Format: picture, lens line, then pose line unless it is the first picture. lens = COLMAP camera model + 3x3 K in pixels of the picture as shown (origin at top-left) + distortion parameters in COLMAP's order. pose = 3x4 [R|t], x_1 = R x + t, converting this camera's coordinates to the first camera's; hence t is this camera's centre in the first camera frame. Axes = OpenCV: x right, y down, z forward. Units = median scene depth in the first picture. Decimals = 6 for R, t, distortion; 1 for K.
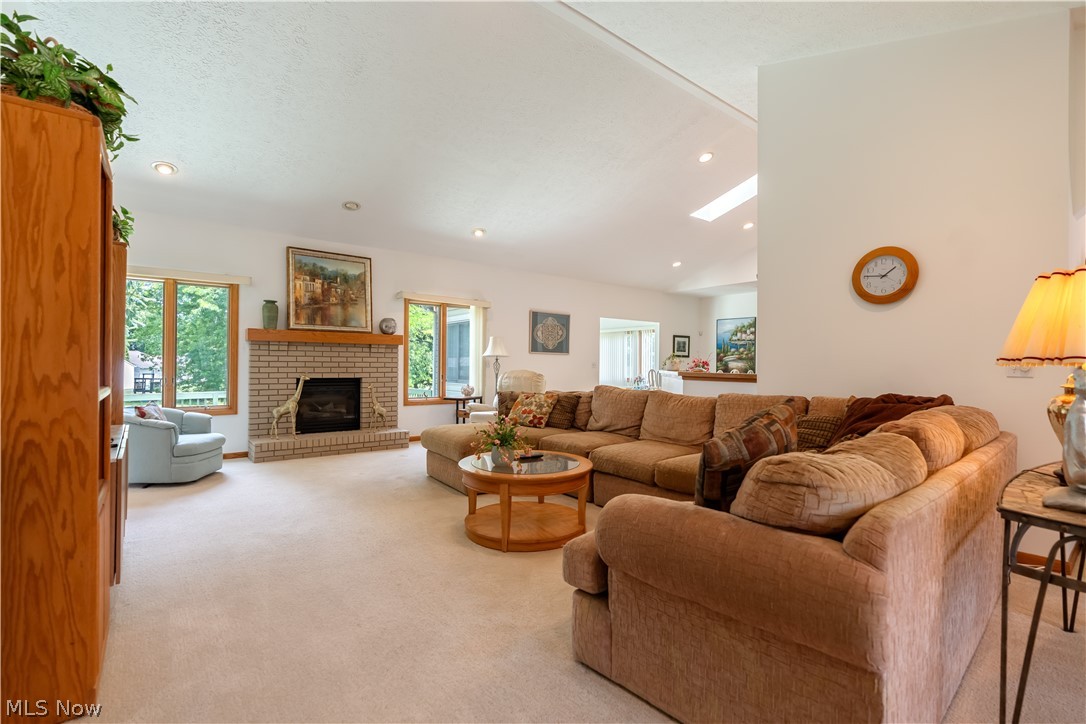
lens RADIAL K [[492.3, 0, 545.3], [0, 492.3, 359.9], [0, 0, 1]] dist [0.010914, -0.000764]
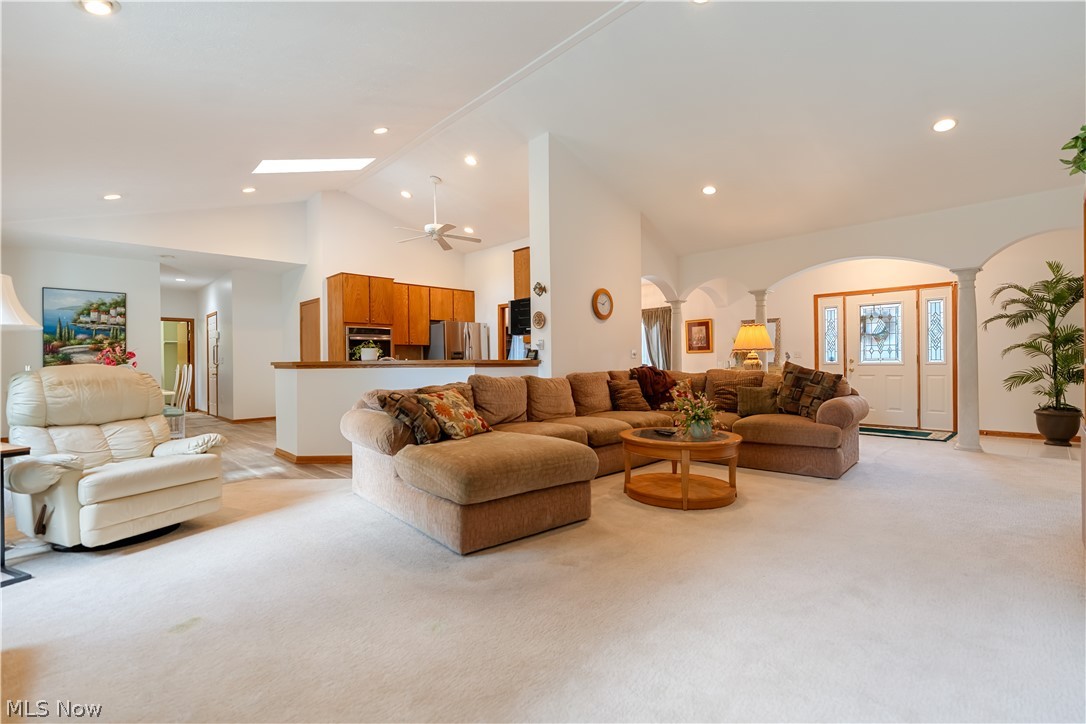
lens RADIAL K [[492.3, 0, 544.4], [0, 492.3, 356.5], [0, 0, 1]] dist [0.010914, -0.000764]
pose [[-0.074419, 0.000657, 0.997227, -0.594696], [0.000153, 1.000000, -0.000647, 0.013041], [-0.997227, 0.000104, -0.074419, 0.730147]]
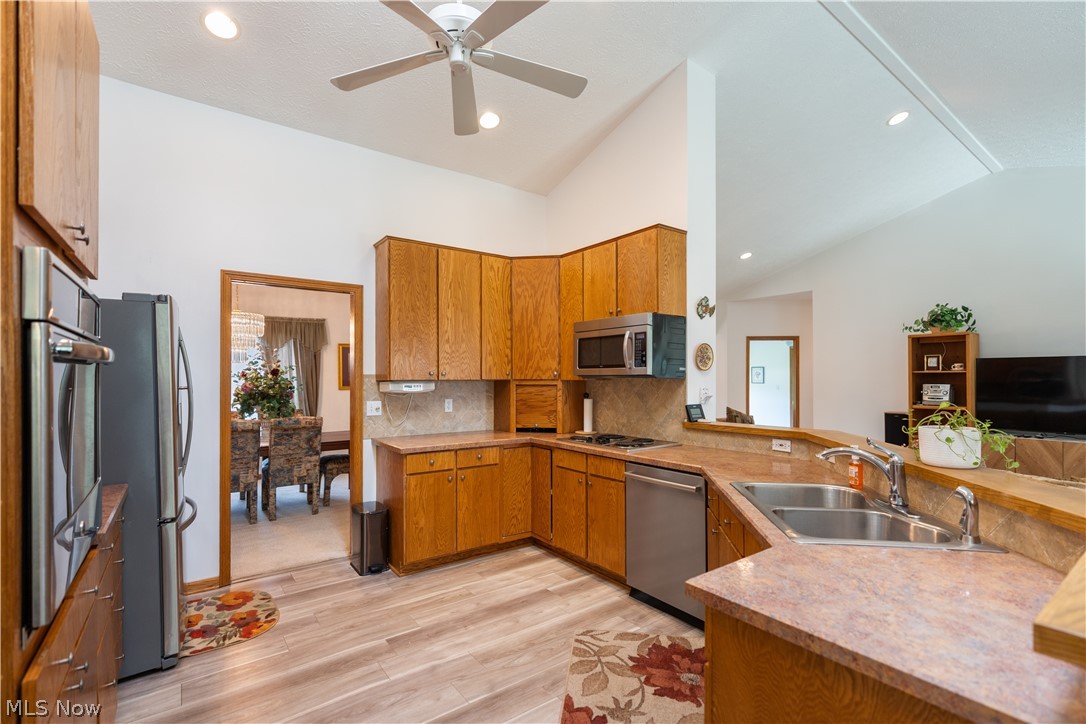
lens RADIAL K [[492.3, 0, 528.1], [0, 492.3, 377.3], [0, 0, 1]] dist [0.010914, -0.000764]
pose [[-0.997994, -0.009456, 0.062605, 0.447880], [-0.010353, 0.999848, -0.014024, -0.019961], [-0.062463, -0.014644, -0.997940, 1.240797]]
